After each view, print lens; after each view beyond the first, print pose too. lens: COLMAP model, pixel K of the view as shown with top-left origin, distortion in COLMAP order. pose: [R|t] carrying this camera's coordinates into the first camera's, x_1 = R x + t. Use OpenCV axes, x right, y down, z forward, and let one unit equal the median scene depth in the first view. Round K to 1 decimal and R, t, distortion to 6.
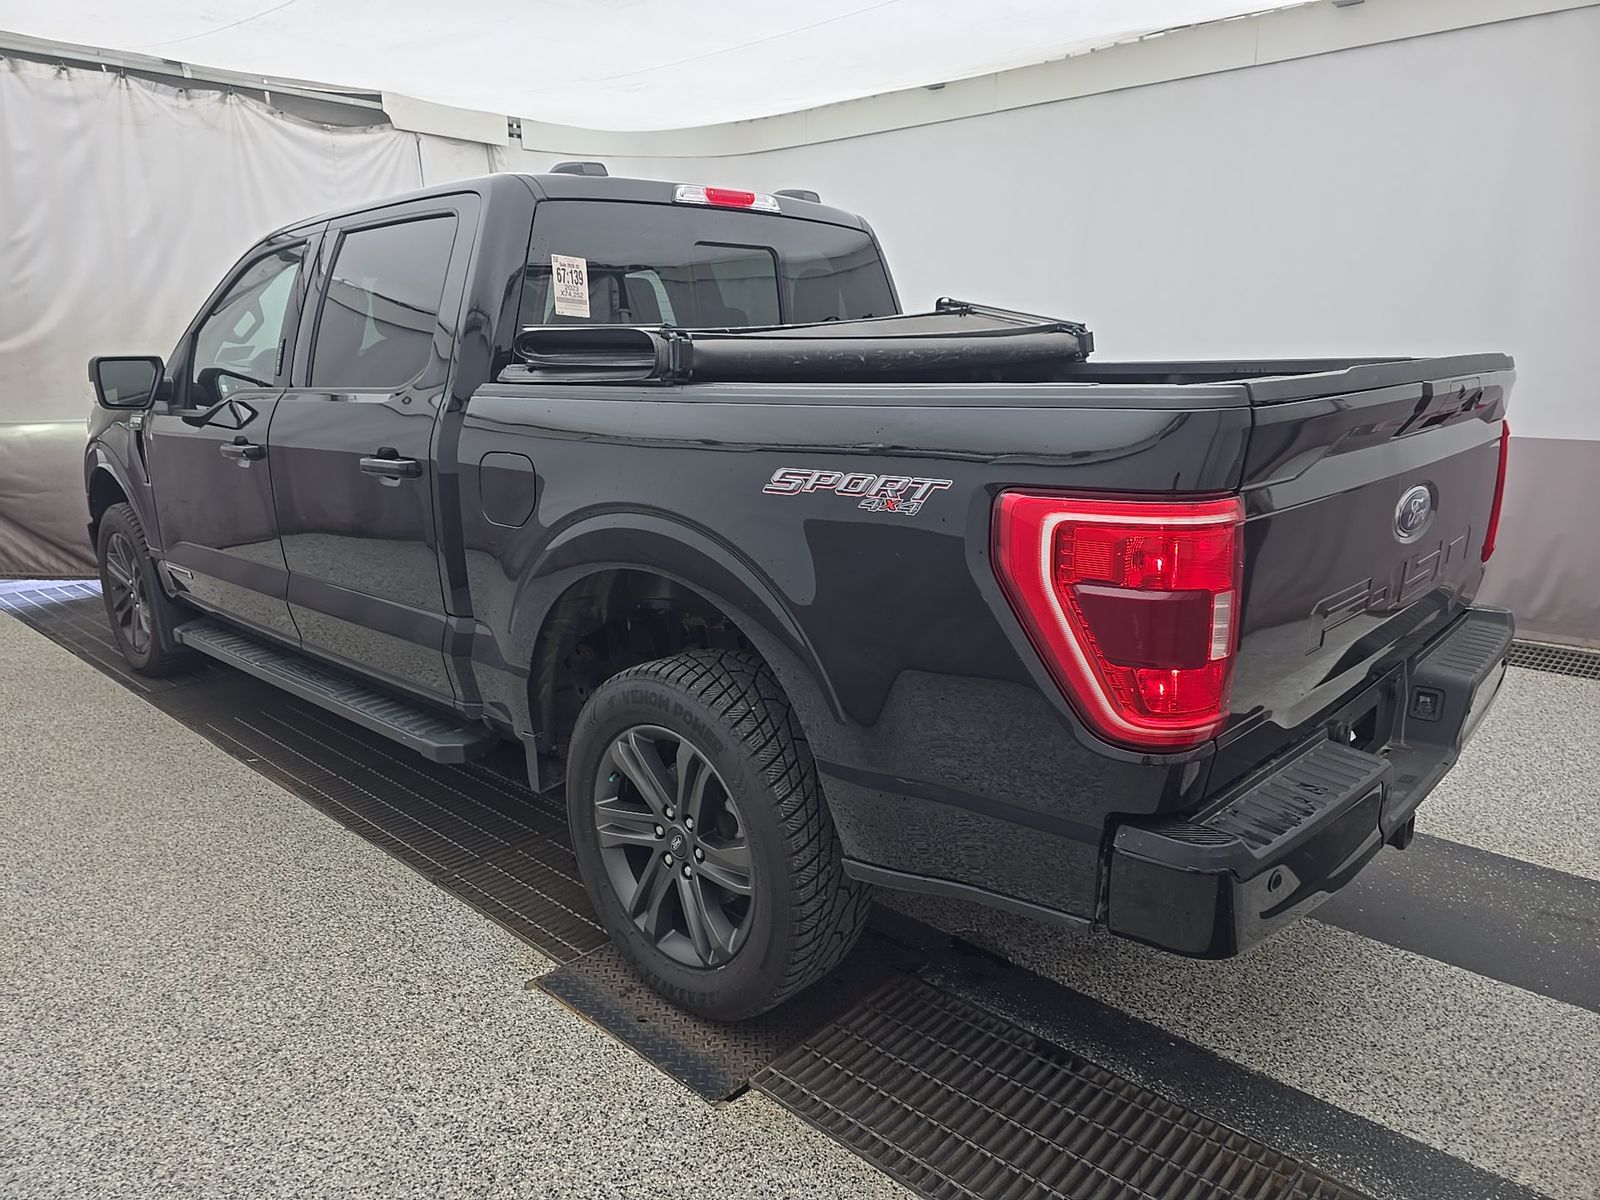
lens RADIAL K [[1076.2, 0, 798.3], [0, 1076.2, 603.4], [0, 0, 1]] dist [0.030285, -0.022977]
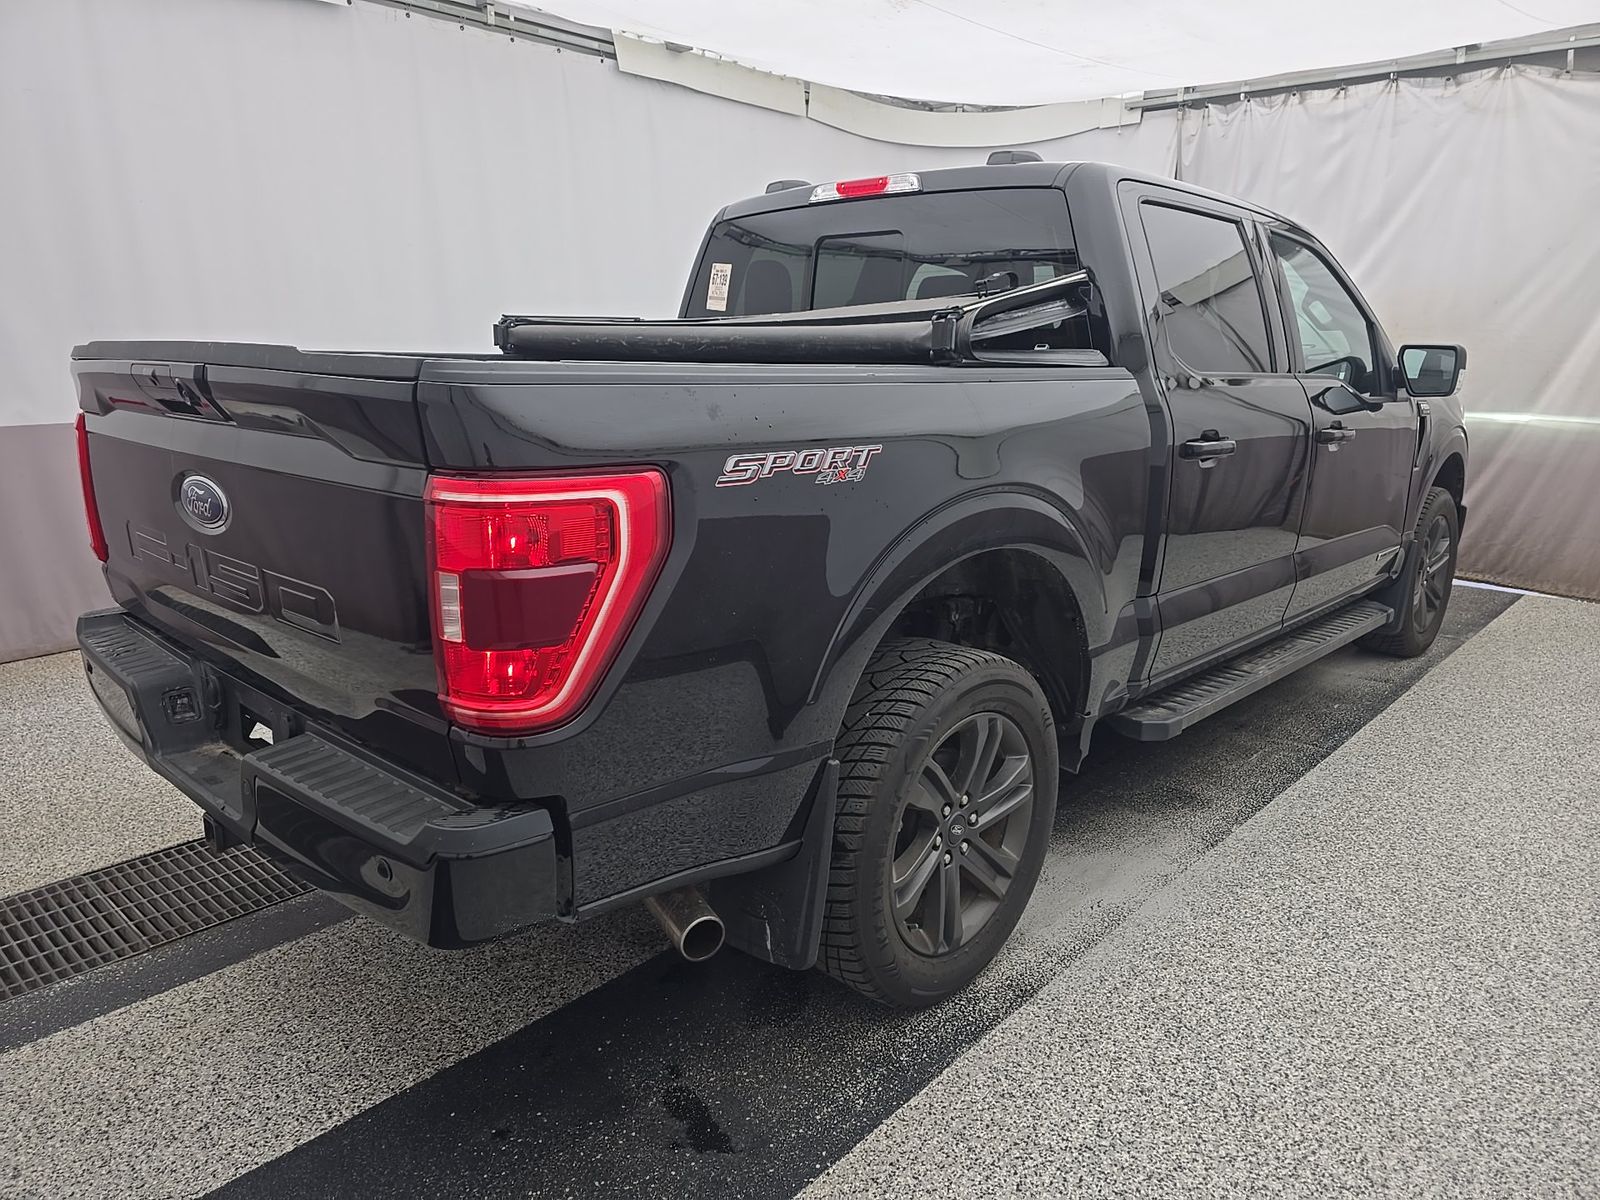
lens RADIAL K [[1076.2, 0, 791.8], [0, 1076.2, 600.8], [0, 0, 1]] dist [0.030285, -0.022977]
pose [[-0.002457, 0.244976, -0.969526, 0.971845], [-0.245120, 0.939804, 0.238087, -0.229117], [0.969490, 0.238235, 0.057739, 0.936780]]
